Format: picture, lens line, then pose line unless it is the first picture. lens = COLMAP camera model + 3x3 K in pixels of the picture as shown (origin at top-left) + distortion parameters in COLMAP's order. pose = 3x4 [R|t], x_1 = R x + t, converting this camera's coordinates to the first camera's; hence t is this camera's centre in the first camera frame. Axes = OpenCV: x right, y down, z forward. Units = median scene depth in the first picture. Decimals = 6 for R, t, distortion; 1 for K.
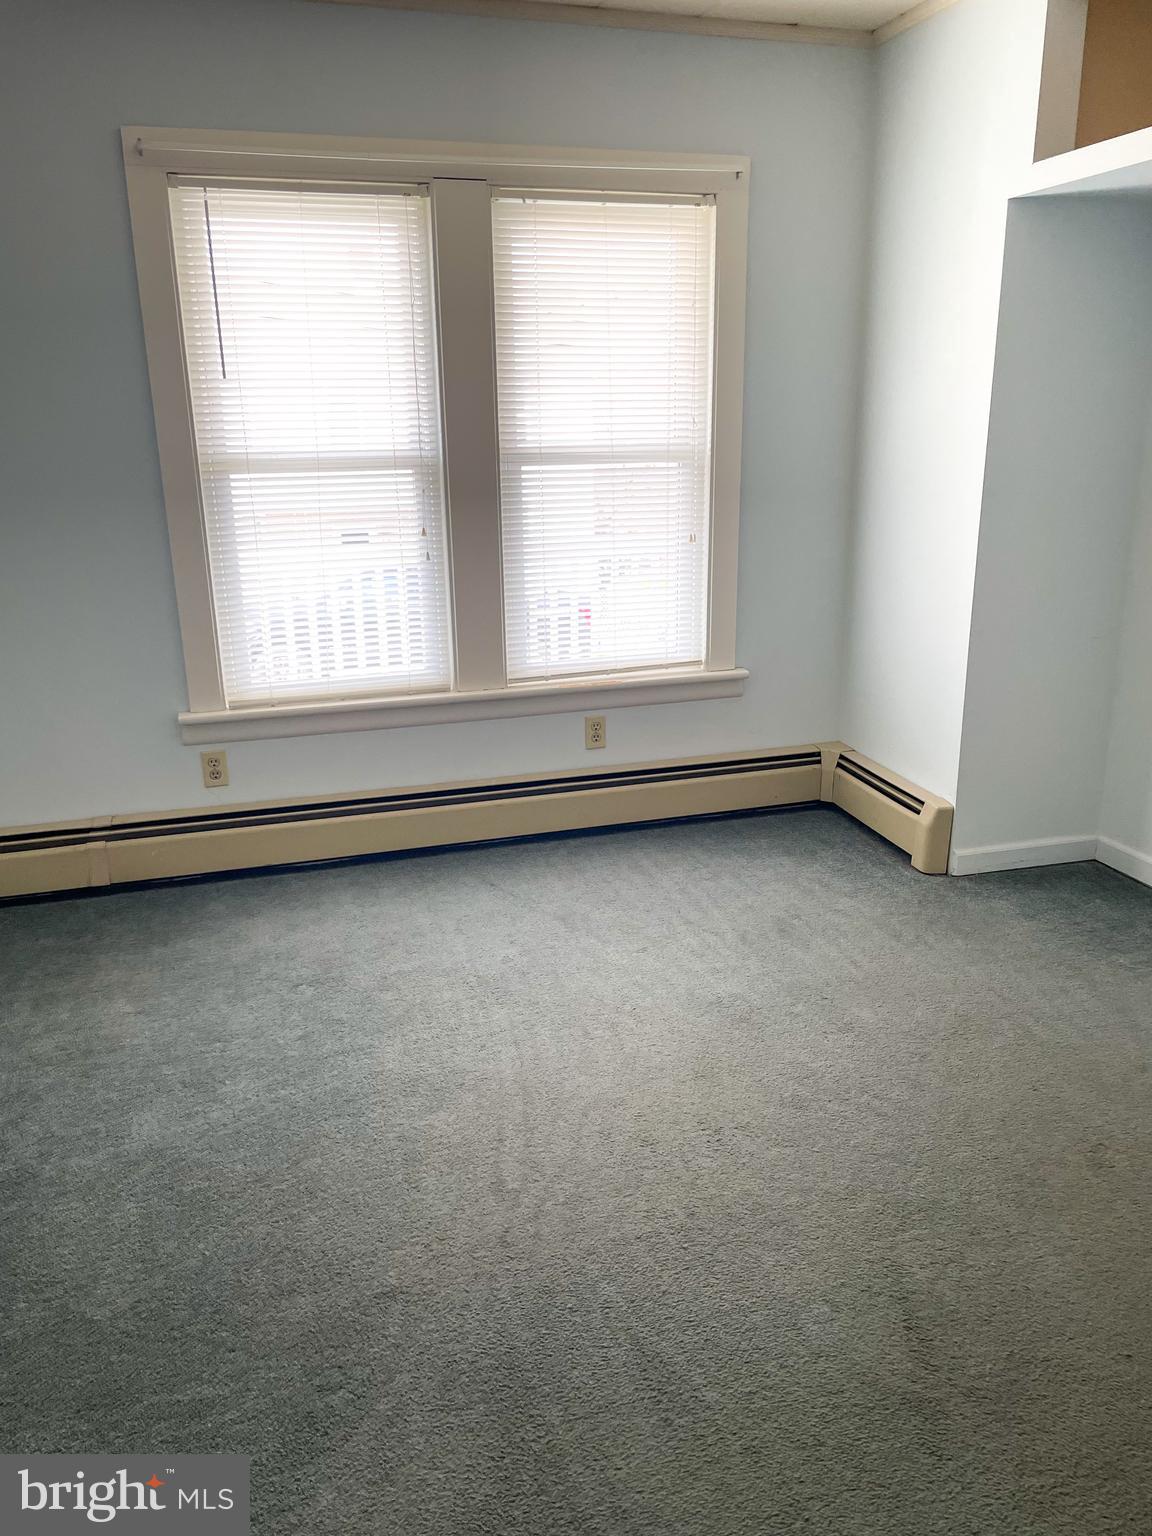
lens RADIAL K [[1176.4, 0, 581.1], [0, 1176.4, 730.6], [0, 0, 1]] dist [0.076792, -0.095101]
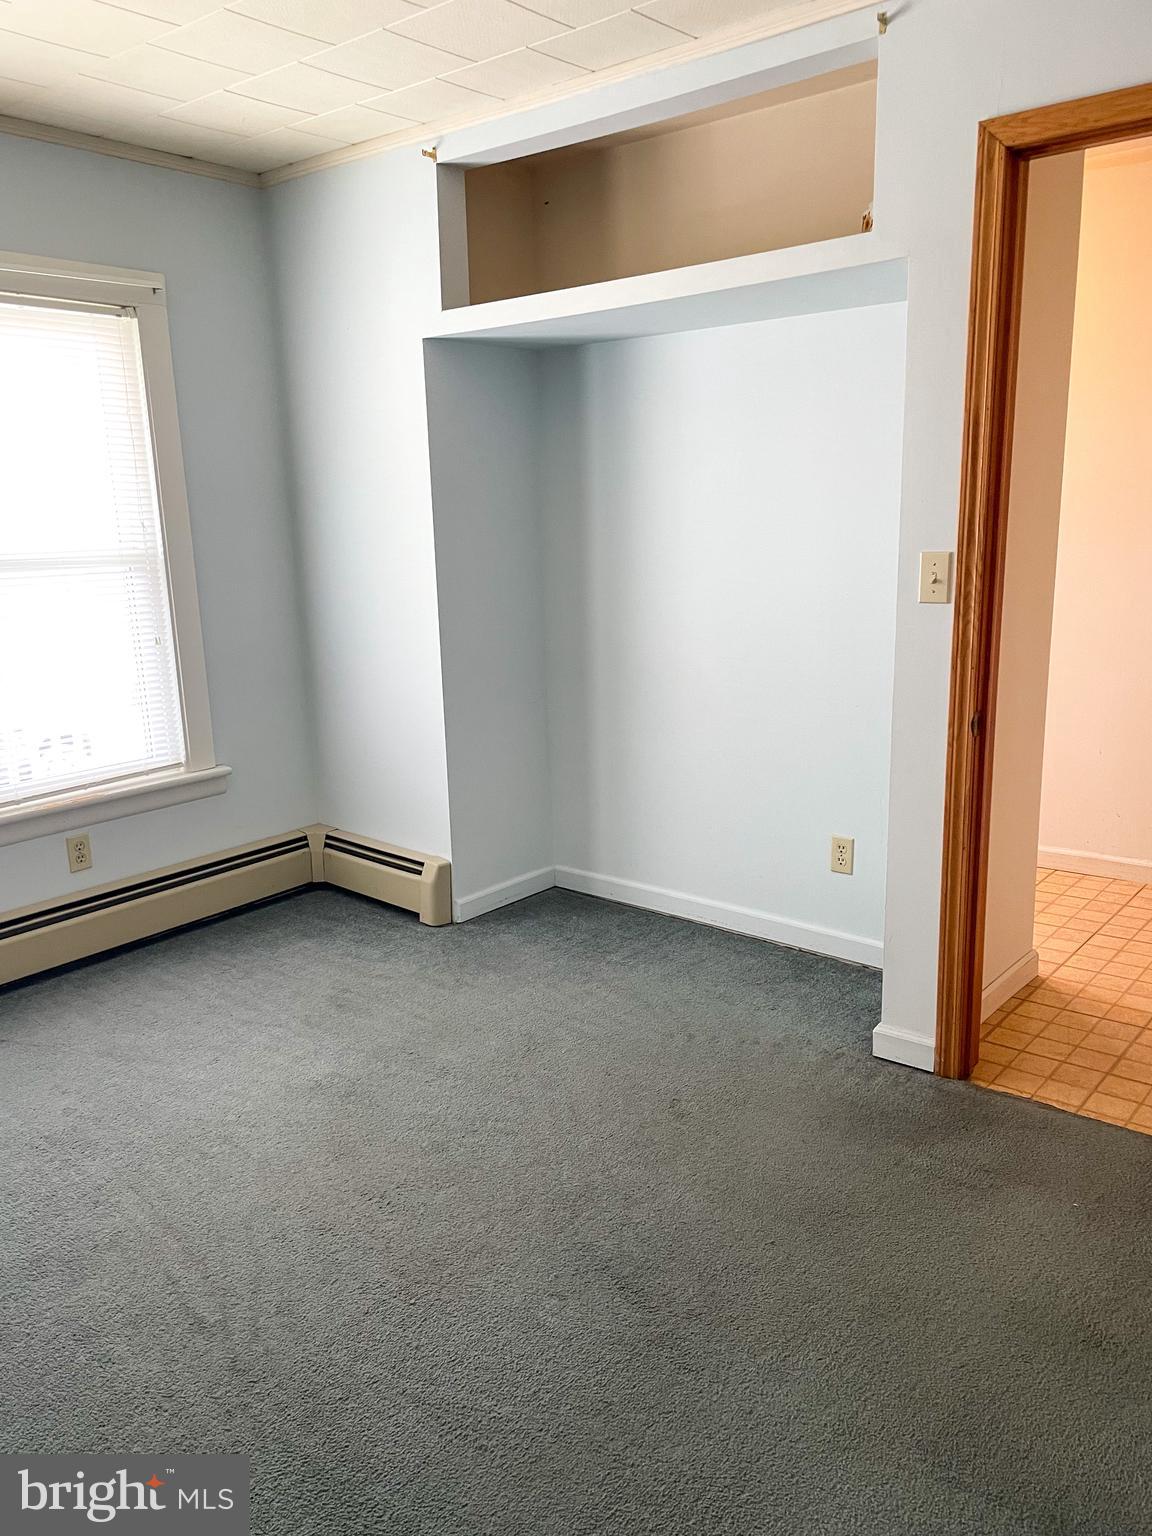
lens RADIAL K [[1176.4, 0, 571.7], [0, 1176.4, 720.5], [0, 0, 1]] dist [0.076792, -0.095101]
pose [[0.825888, -0.105205, 0.553933, -0.192632], [0.152973, 0.987398, -0.040545, -0.004704], [-0.542687, 0.118223, 0.831574, -0.005174]]
